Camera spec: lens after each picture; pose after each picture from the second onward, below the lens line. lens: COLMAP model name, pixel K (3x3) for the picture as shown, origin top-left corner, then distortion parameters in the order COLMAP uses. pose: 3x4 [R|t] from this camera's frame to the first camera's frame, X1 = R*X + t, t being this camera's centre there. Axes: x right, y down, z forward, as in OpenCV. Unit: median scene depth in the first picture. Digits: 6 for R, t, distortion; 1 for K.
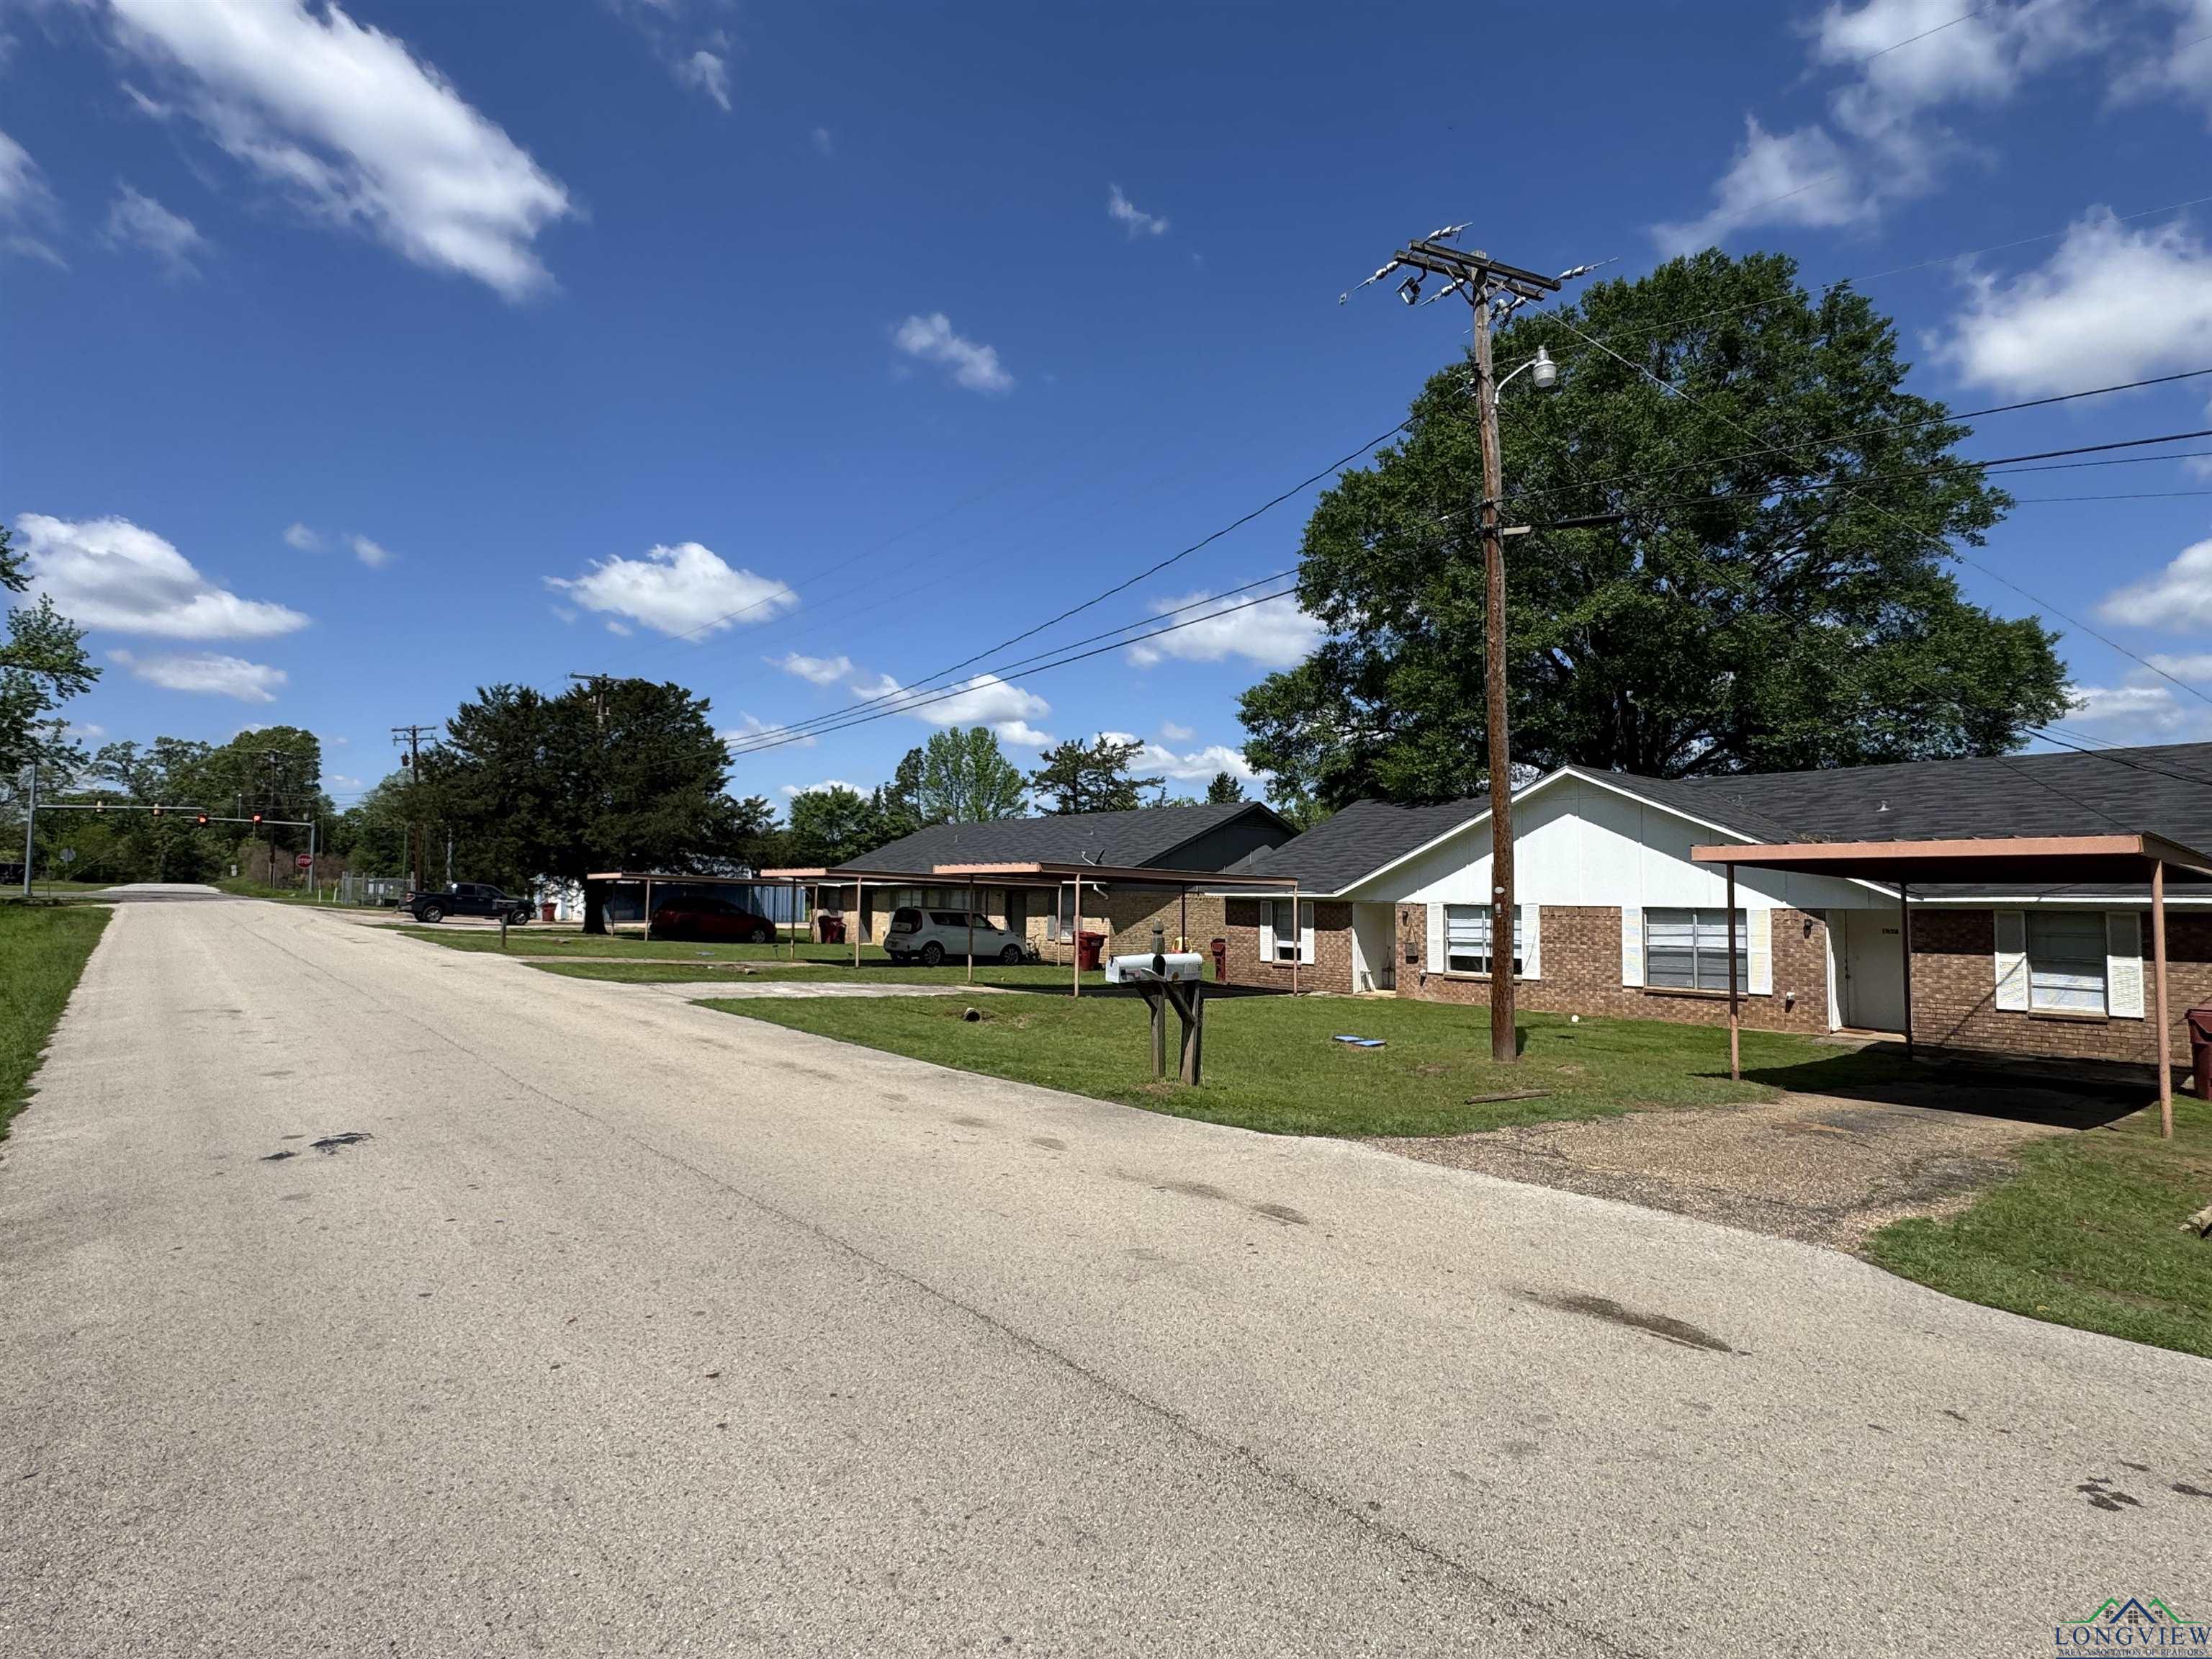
lens RADIAL K [[1163.5, 0, 1092.6], [0, 1163.5, 838.6], [0, 0, 1]] dist [-0.000143, -0.000274]
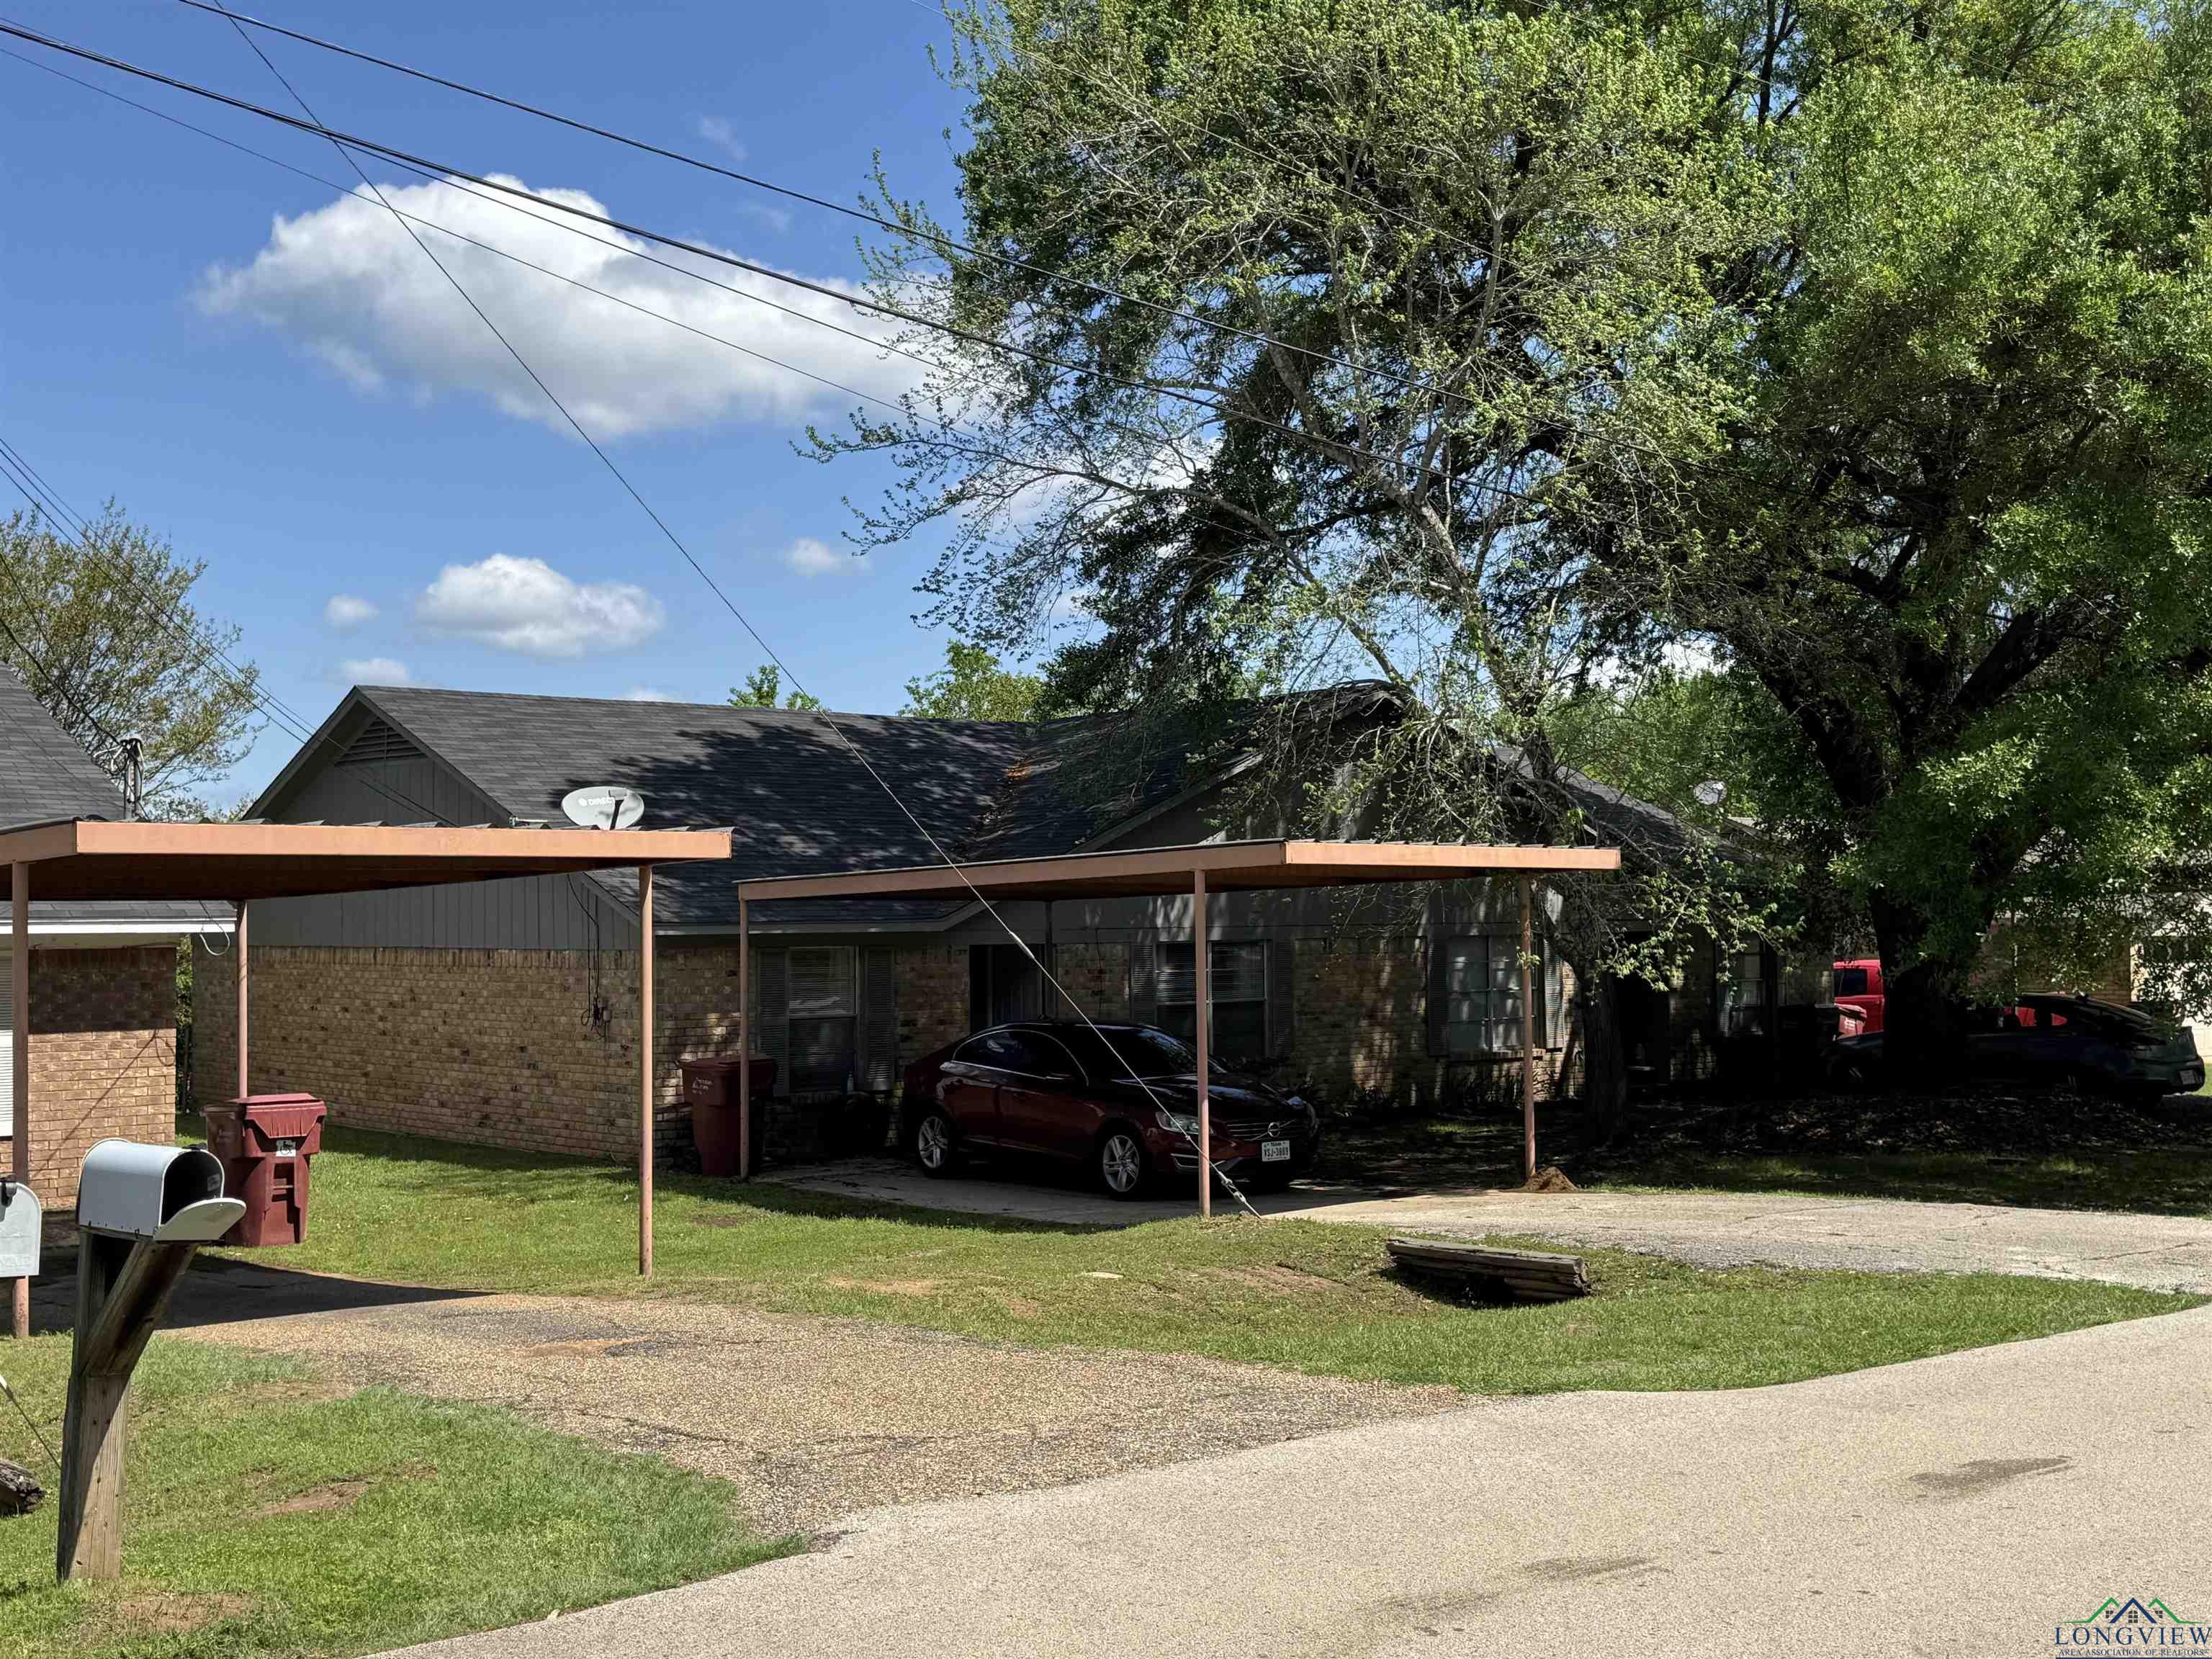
lens RADIAL K [[2493.5, 0, 1096.3], [0, 2493.5, 809.3], [0, 0, 1]] dist [0.193002, -0.401639]
pose [[0.007091, 0.033831, 0.999402, -0.224427], [-0.039997, 0.998637, -0.033522, 0.009366], [-0.999175, -0.039735, 0.008434, 0.296178]]
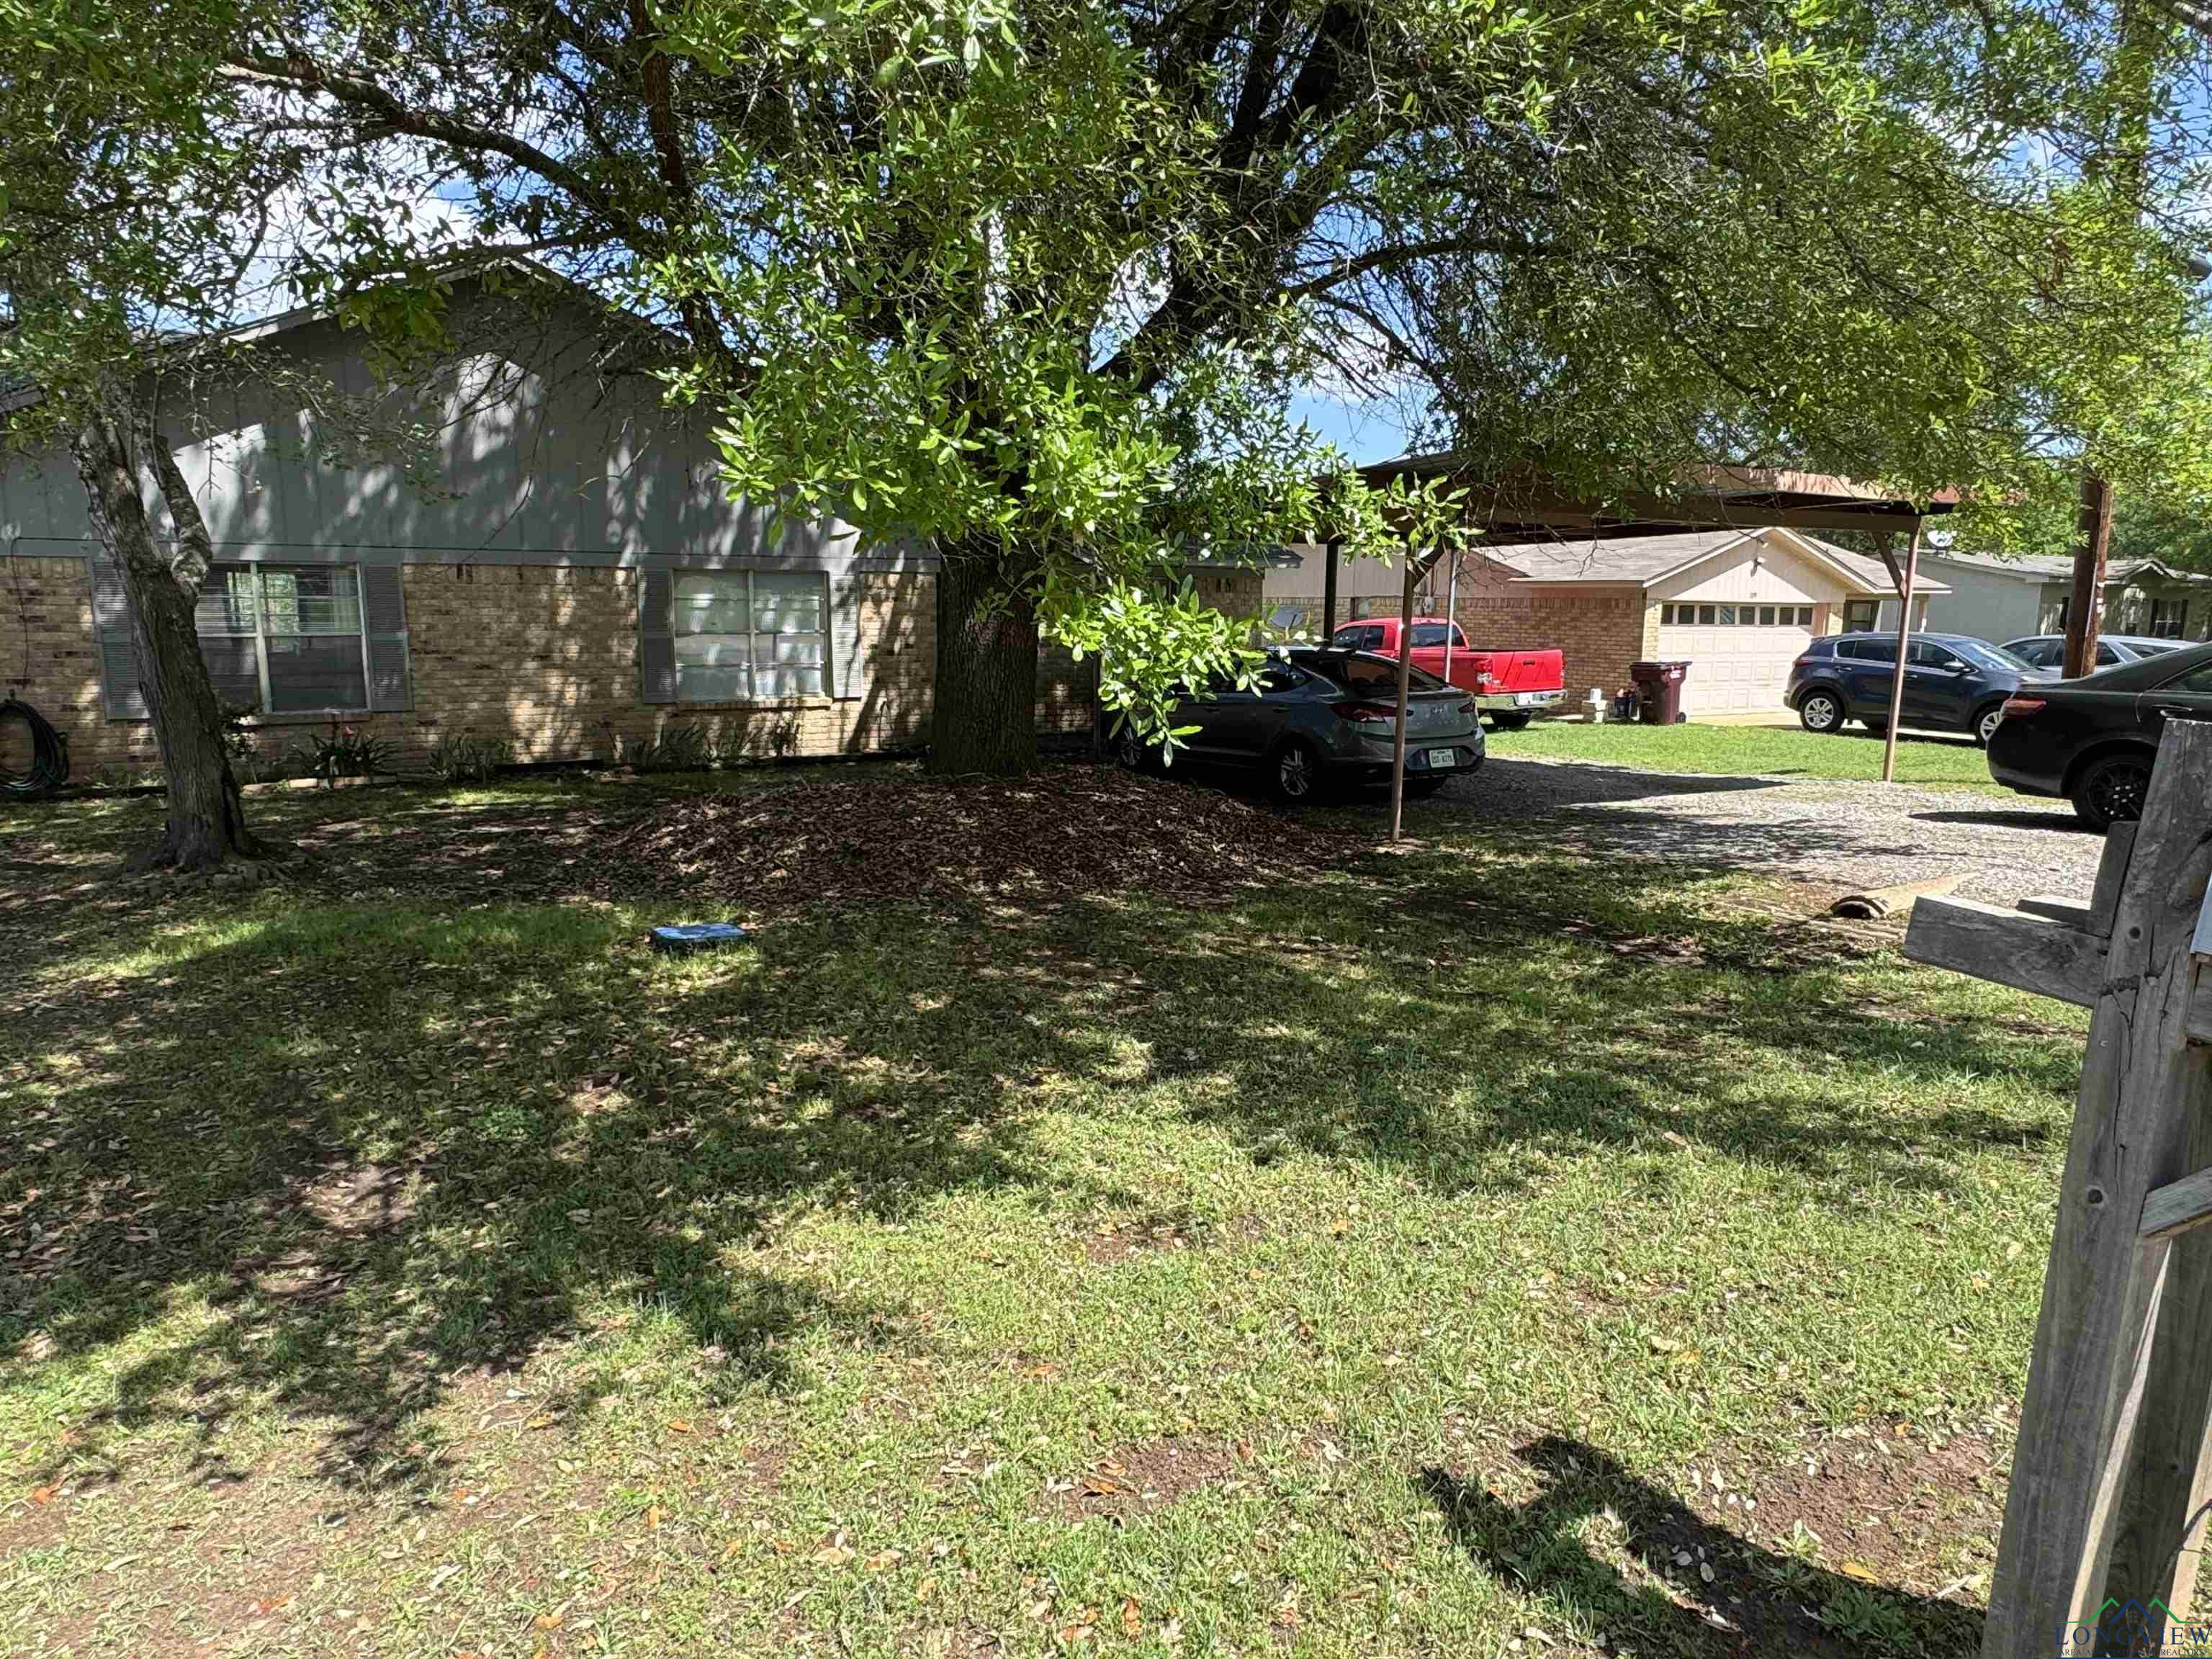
lens RADIAL K [[1343.6, 0, 1108.7], [0, 1343.6, 827.4], [0, 0, 1]] dist [-0.002502, 0.002928]
pose [[0.171435, -0.169698, 0.970470, 0.450556], [-0.057296, 0.981669, 0.181778, 0.016609], [-0.983528, -0.086767, 0.158569, -0.152231]]
